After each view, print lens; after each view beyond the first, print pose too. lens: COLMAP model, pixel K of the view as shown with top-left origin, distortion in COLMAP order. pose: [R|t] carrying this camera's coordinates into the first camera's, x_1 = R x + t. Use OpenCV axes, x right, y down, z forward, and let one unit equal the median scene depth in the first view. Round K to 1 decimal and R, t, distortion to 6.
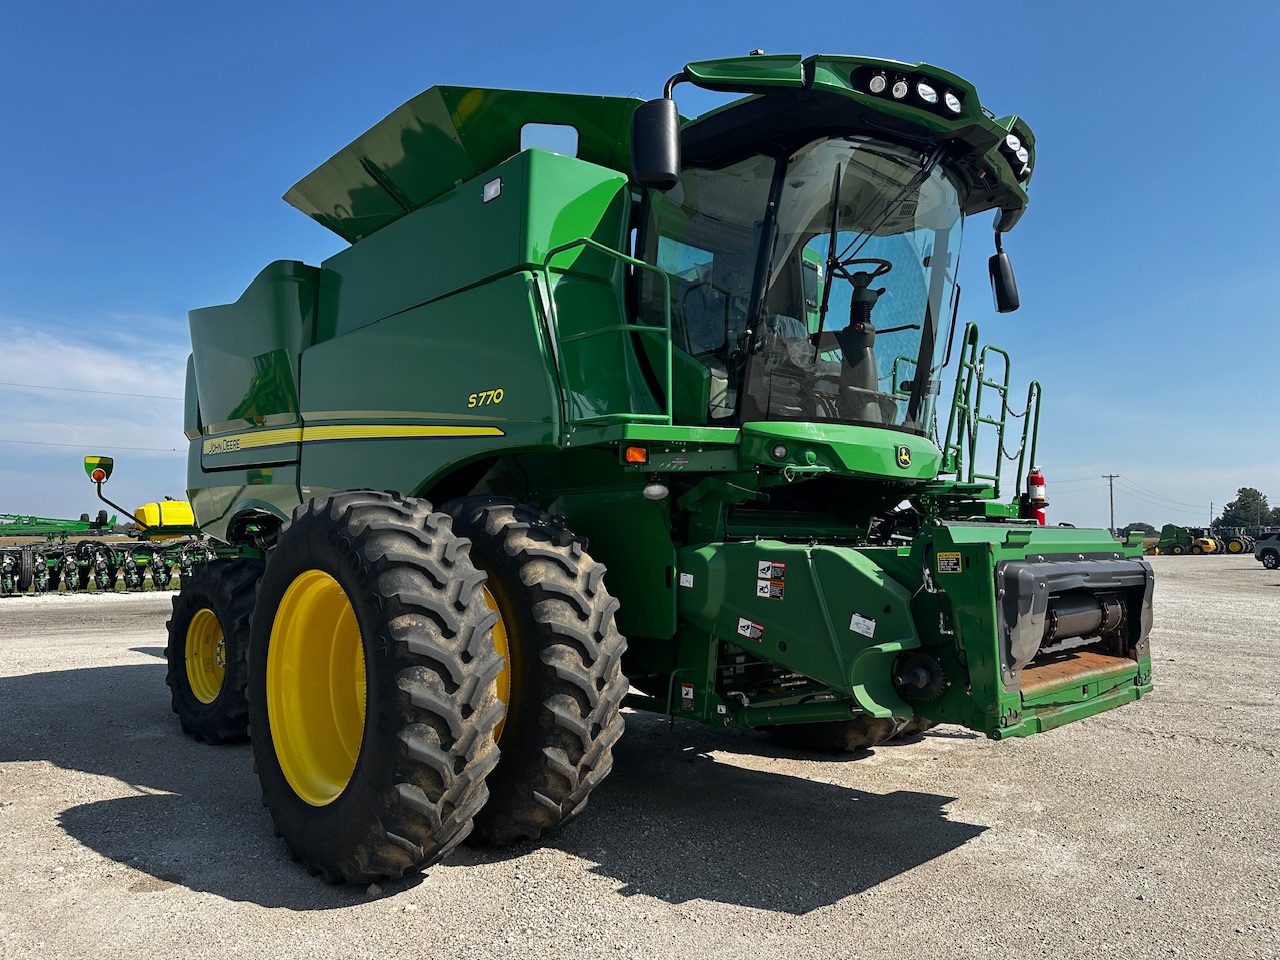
lens RADIAL K [[888.2, 0, 616.5], [0, 888.2, 481.6], [0, 0, 1]] dist [0.043526, -0.065905]
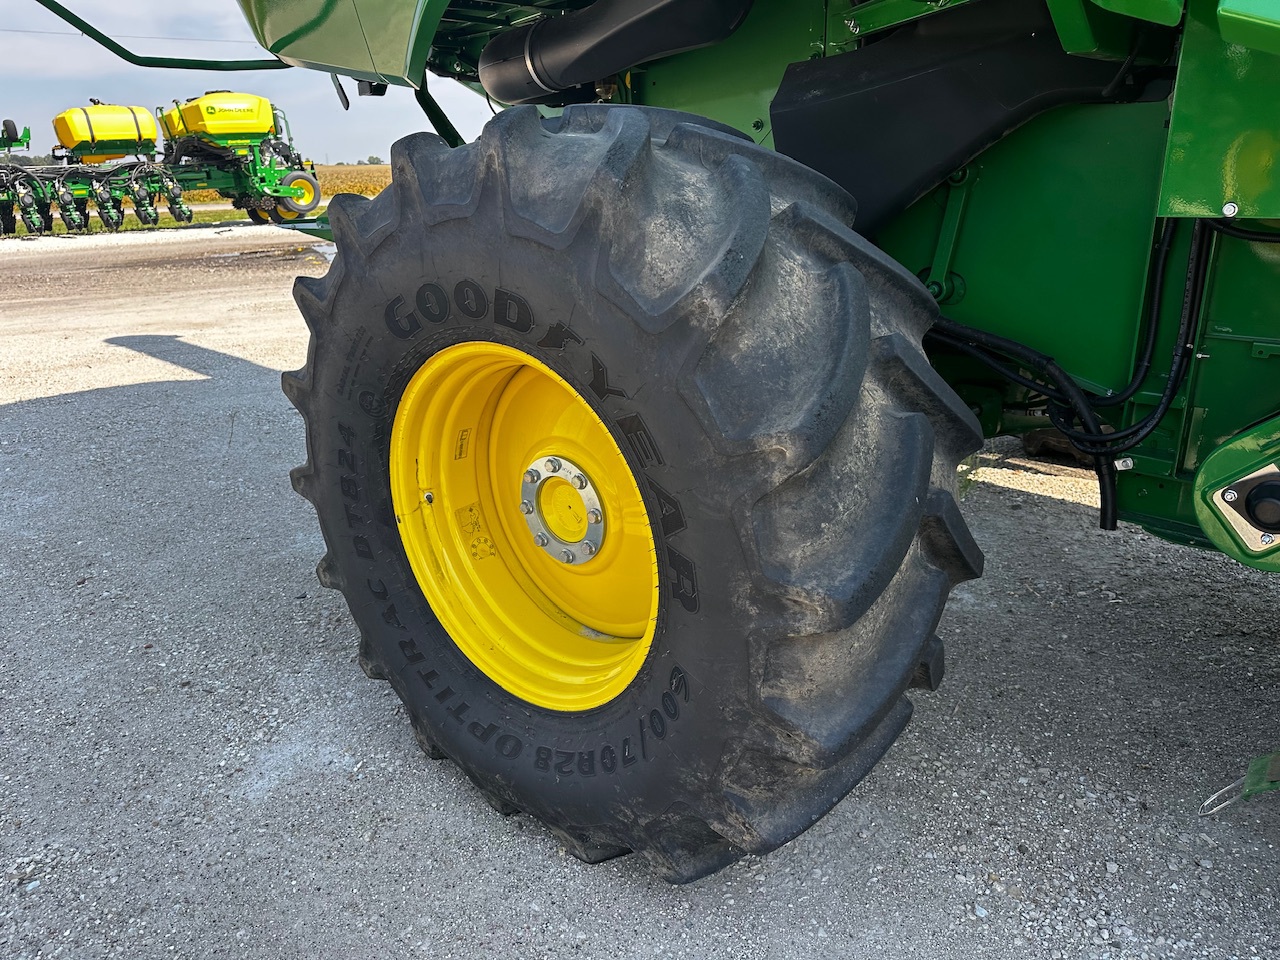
lens RADIAL K [[911.0, 0, 642.2], [0, 911.0, 491.3], [0, 0, 1]] dist [0.078434, -0.088723]
pose [[0.998918, -0.032172, 0.033588, -0.540252], [0.016229, 0.917880, 0.396526, 0.105617], [-0.043586, -0.395552, 0.917409, 0.966477]]
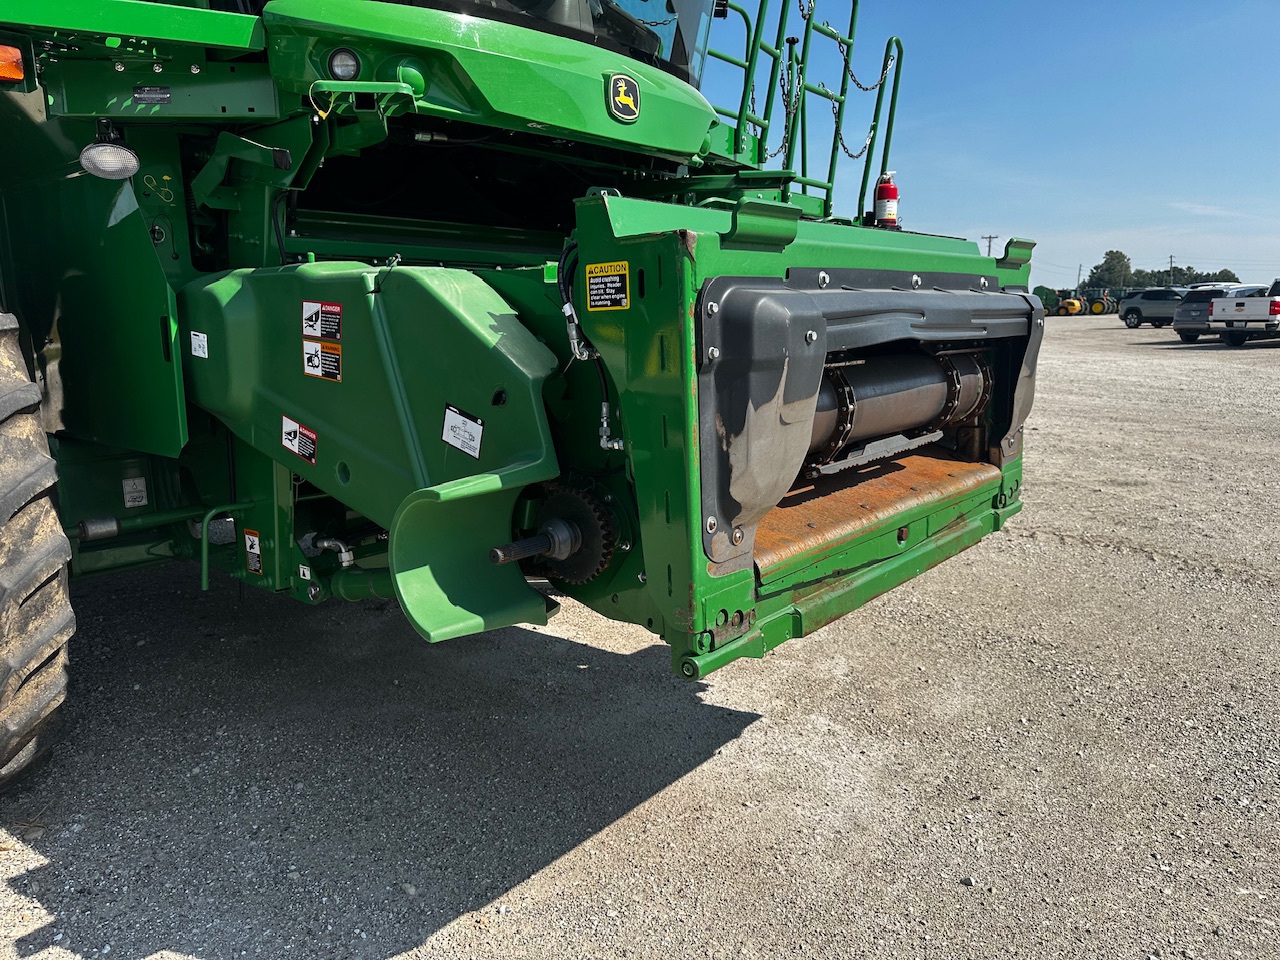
lens RADIAL K [[856.9, 0, 626.6], [0, 856.9, 475.0], [0, 0, 1]] dist [0.151584, -0.308209]
pose [[0.992564, -0.037021, 0.115958, 0.207868], [0.007221, 0.968860, 0.247505, 0.047634], [-0.121510, -0.244827, 0.961922, 0.365370]]
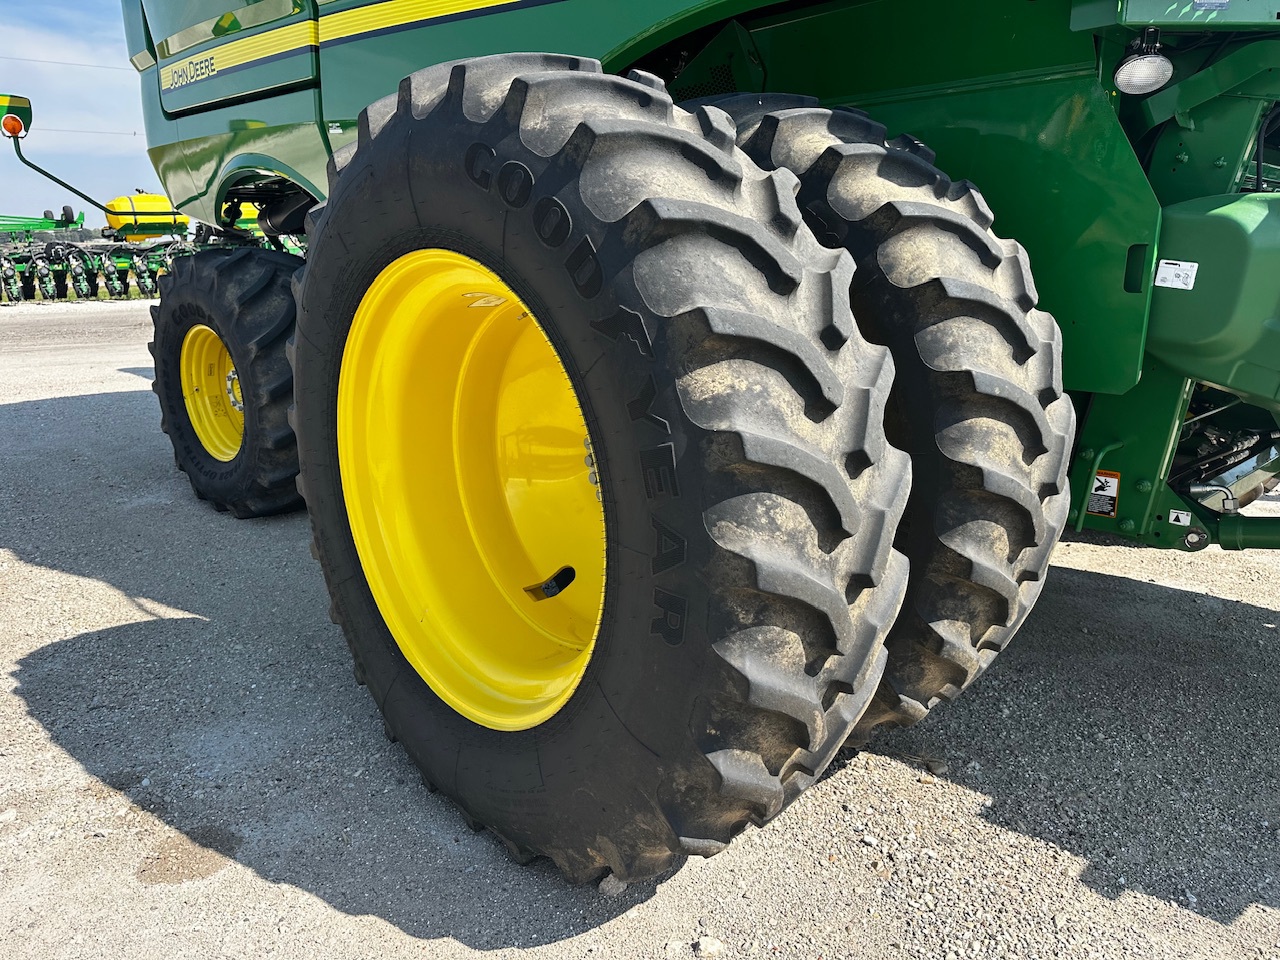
lens RADIAL K [[897.6, 0, 640.2], [0, 897.6, 493.7], [0, 0, 1]] dist [0.036409, -0.065648]
pose [[0.999844, -0.005584, 0.016752, -0.177073], [-0.000239, 0.944328, 0.329004, 0.047787], [-0.017656, -0.328957, 0.944180, 0.390509]]
